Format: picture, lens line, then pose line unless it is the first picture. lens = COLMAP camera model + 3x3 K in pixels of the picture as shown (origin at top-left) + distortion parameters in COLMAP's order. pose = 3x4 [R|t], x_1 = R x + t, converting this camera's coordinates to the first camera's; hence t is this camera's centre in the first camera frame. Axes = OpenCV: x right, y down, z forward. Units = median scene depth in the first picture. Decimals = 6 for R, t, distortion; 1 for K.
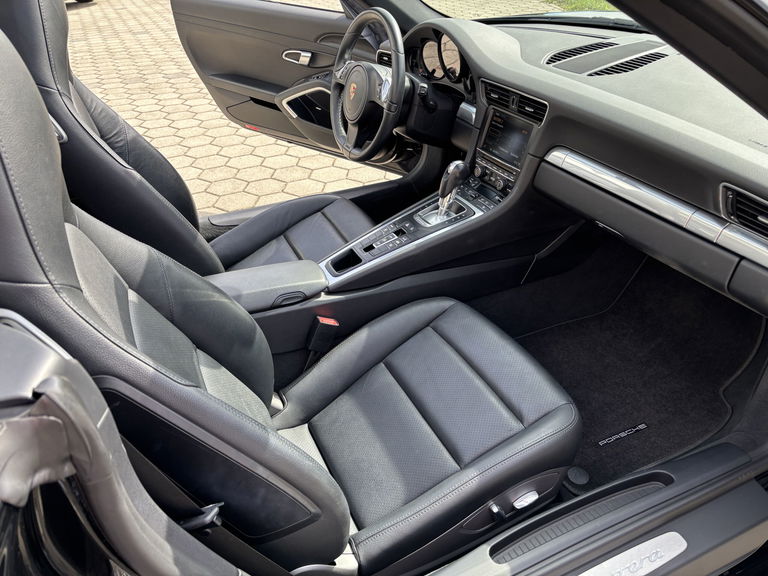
lens RADIAL K [[576.1, 0, 384.0], [0, 576.1, 288.0], [0, 0, 1]] dist [0.000908, -0.002091]
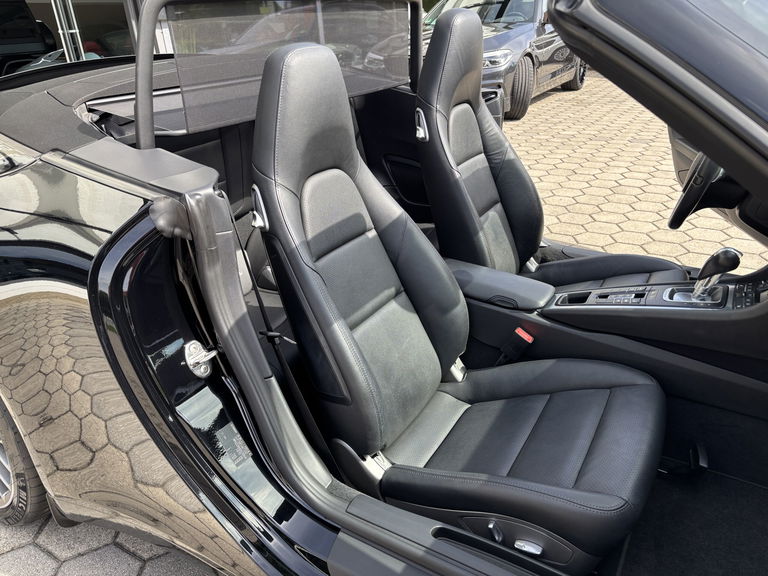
lens RADIAL K [[580.1, 0, 384.0], [0, 580.1, 288.0], [0, 0, 1]] dist [0.086073, -0.000010]
pose [[0.551498, 0.365242, -0.749966, 0.575447], [-0.439696, 0.891294, 0.110734, -0.030176], [0.708885, 0.268687, 0.652142, 0.040565]]
